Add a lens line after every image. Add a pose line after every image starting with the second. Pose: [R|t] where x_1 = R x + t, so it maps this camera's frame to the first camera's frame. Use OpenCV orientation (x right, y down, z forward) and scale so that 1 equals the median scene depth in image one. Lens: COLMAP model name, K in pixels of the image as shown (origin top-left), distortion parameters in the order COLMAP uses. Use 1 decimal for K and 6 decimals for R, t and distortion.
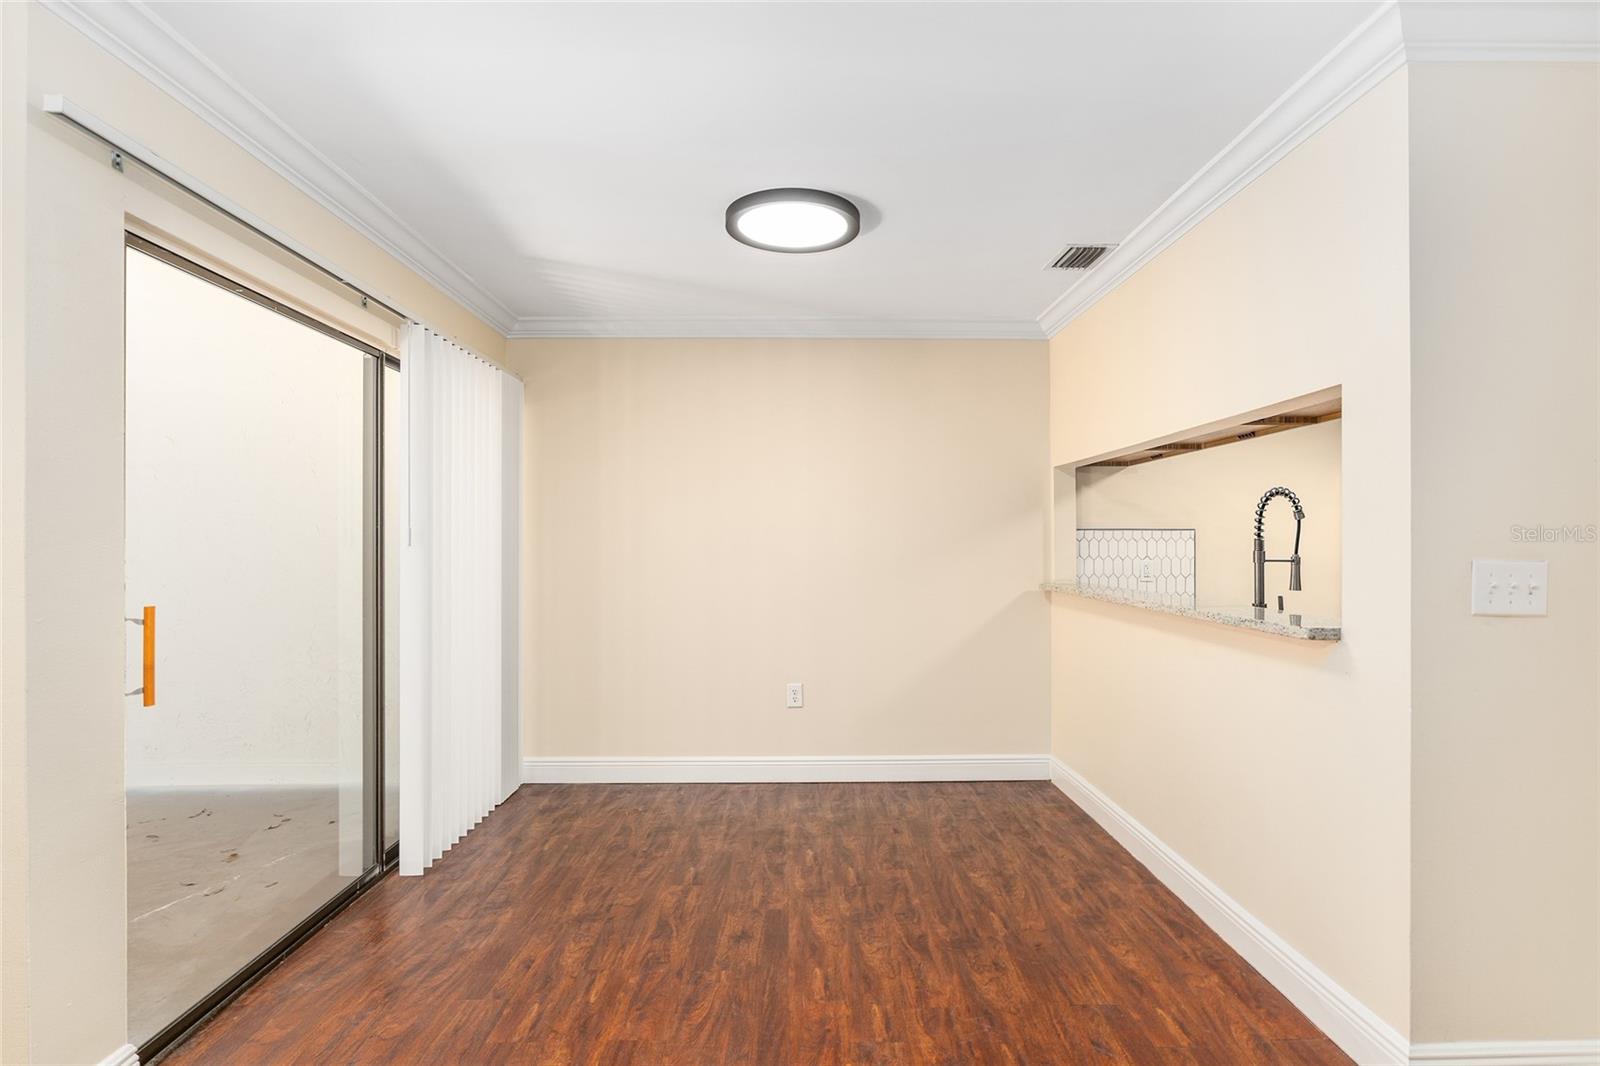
lens RADIAL K [[792.0, 0, 802.2], [0, 792.0, 541.1], [0, 0, 1]] dist [-0.005568, 0.001600]
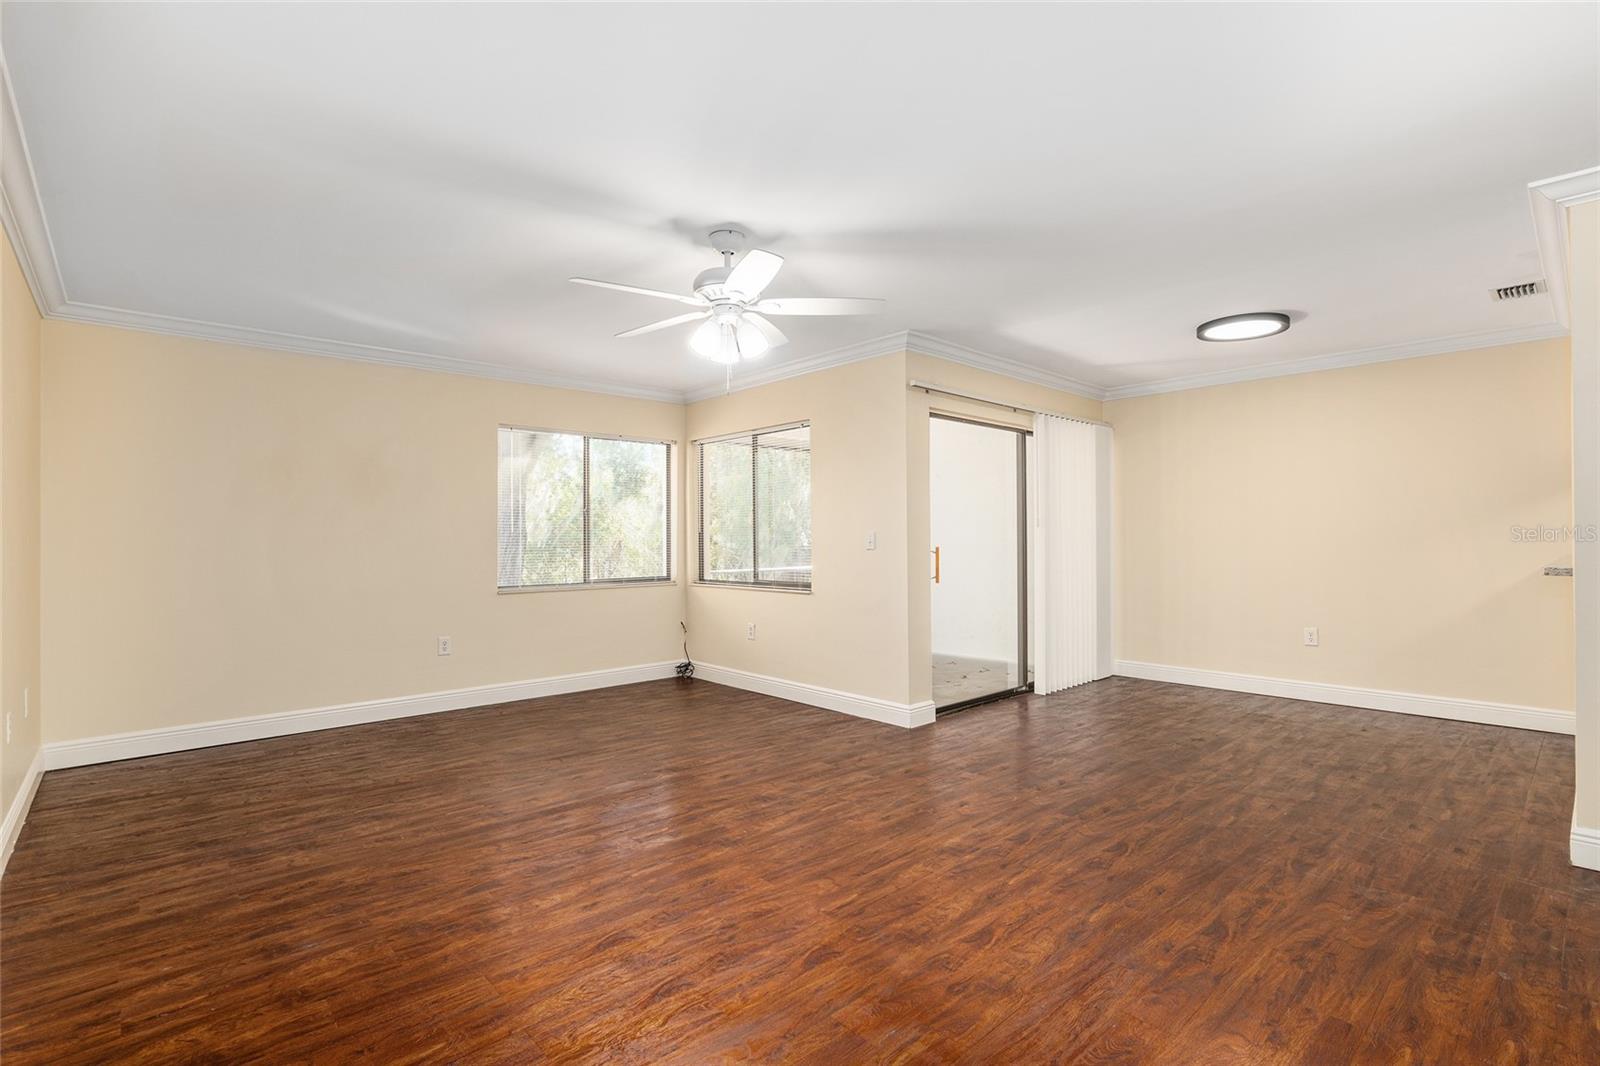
lens RADIAL K [[754.4, 0, 801.4], [0, 754.4, 537.5], [0, 0, 1]] dist [-0.016581, 0.001357]
pose [[0.665284, -0.005187, -0.746572, 0.486195], [0.007301, 0.999973, -0.000442, 0.027660], [0.746554, -0.005157, 0.665304, -0.652927]]
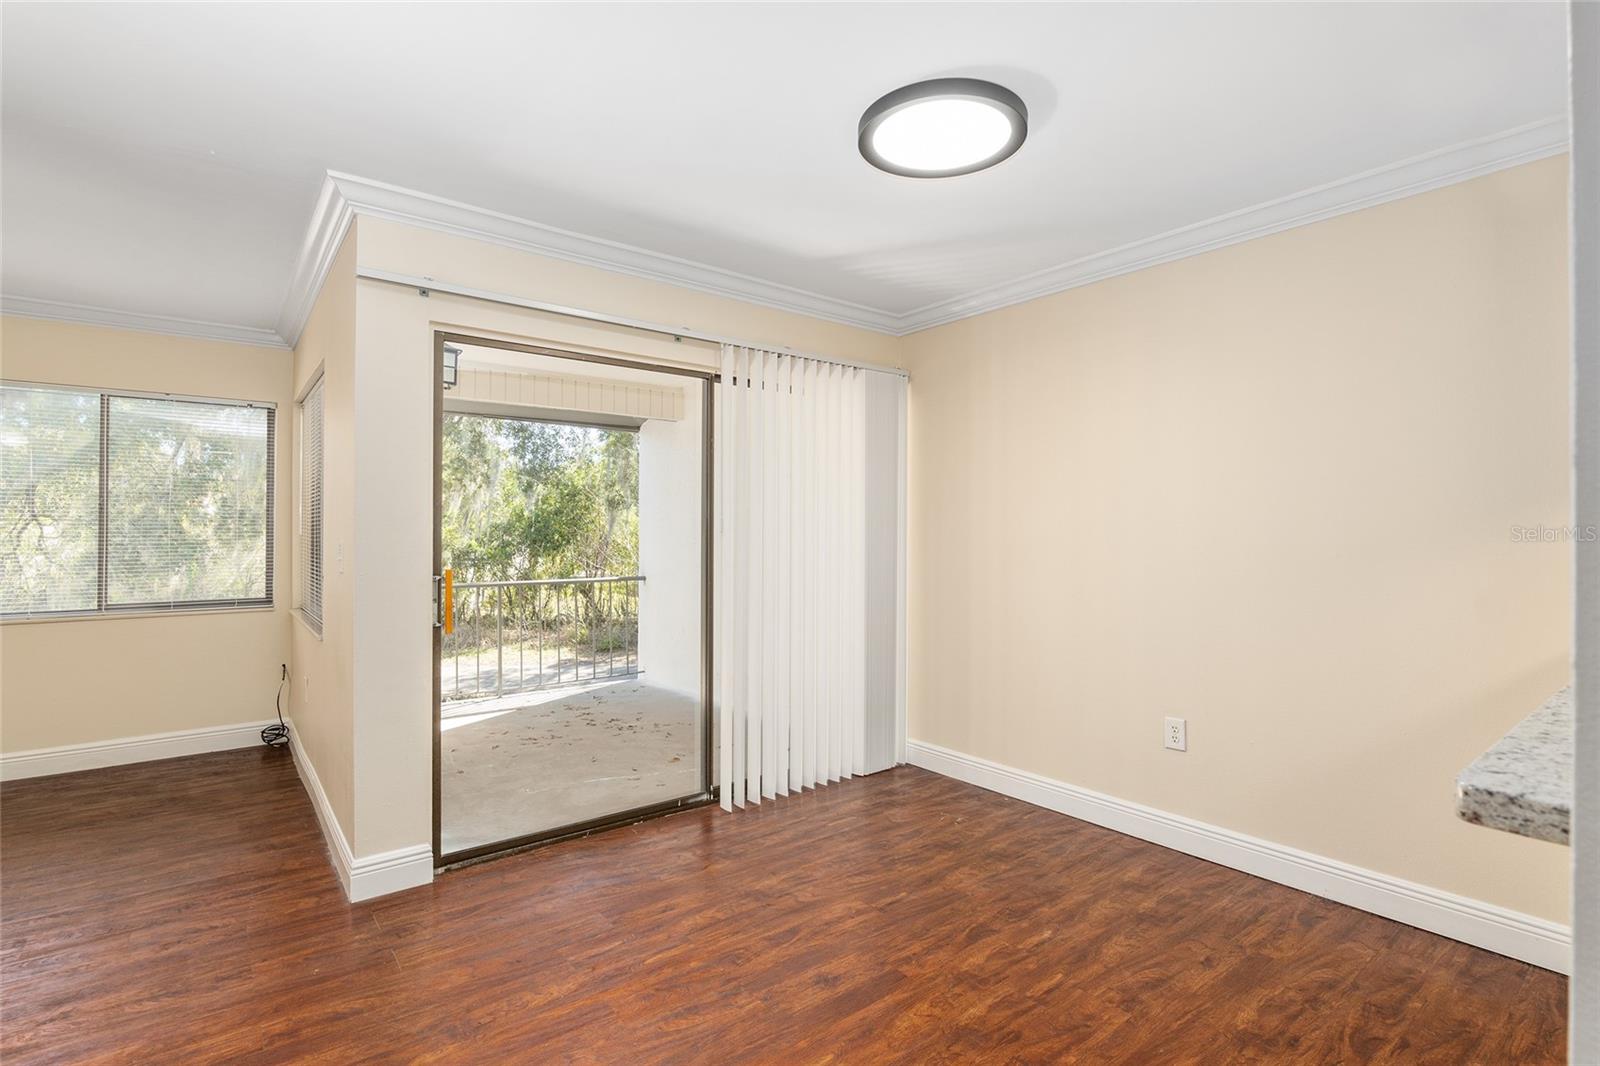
lens RADIAL K [[754.4, 0, 797.1], [0, 754.4, 527.3], [0, 0, 1]] dist [-0.016581, 0.001357]
pose [[0.609278, -0.004962, -0.792941, 0.450303], [0.000481, 0.999983, -0.005888, 0.004751], [0.792956, 0.003206, 0.609270, 0.376852]]
